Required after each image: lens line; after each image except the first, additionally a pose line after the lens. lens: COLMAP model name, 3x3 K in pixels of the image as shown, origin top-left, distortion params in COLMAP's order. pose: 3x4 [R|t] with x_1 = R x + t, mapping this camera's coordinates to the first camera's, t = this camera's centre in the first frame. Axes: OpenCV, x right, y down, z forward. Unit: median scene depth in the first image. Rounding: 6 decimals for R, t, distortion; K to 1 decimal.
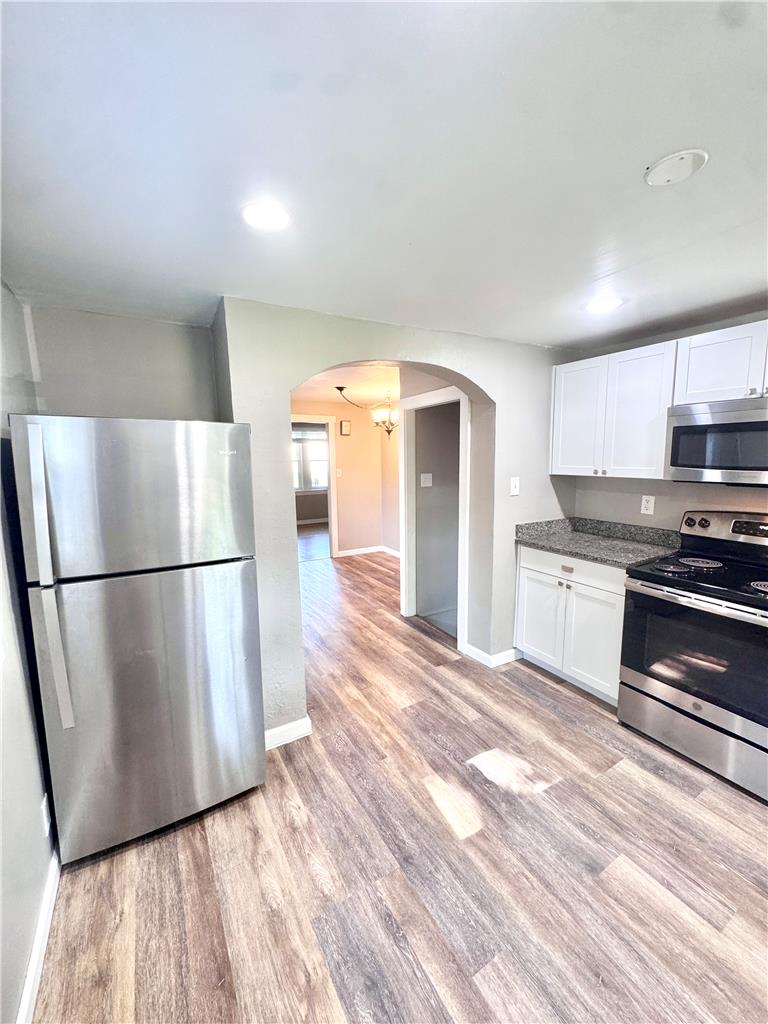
lens RADIAL K [[405.6, 0, 383.8], [0, 405.6, 509.6], [0, 0, 1]] dist [0.002580, 0.000699]
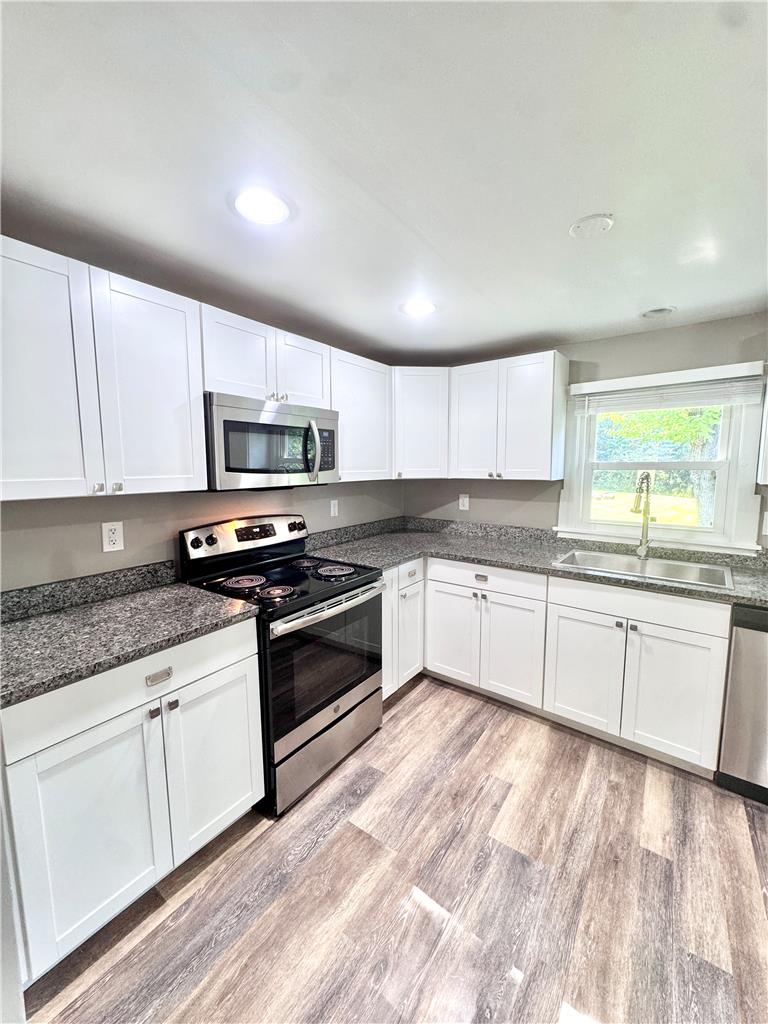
lens RADIAL K [[405.6, 0, 386.9], [0, 405.6, 507.5], [0, 0, 1]] dist [0.002580, 0.000699]
pose [[-0.411666, -0.084437, 0.907415, -0.153797], [0.120513, 0.981910, 0.146042, -0.140219], [-0.903332, 0.169476, -0.394043, 1.218775]]
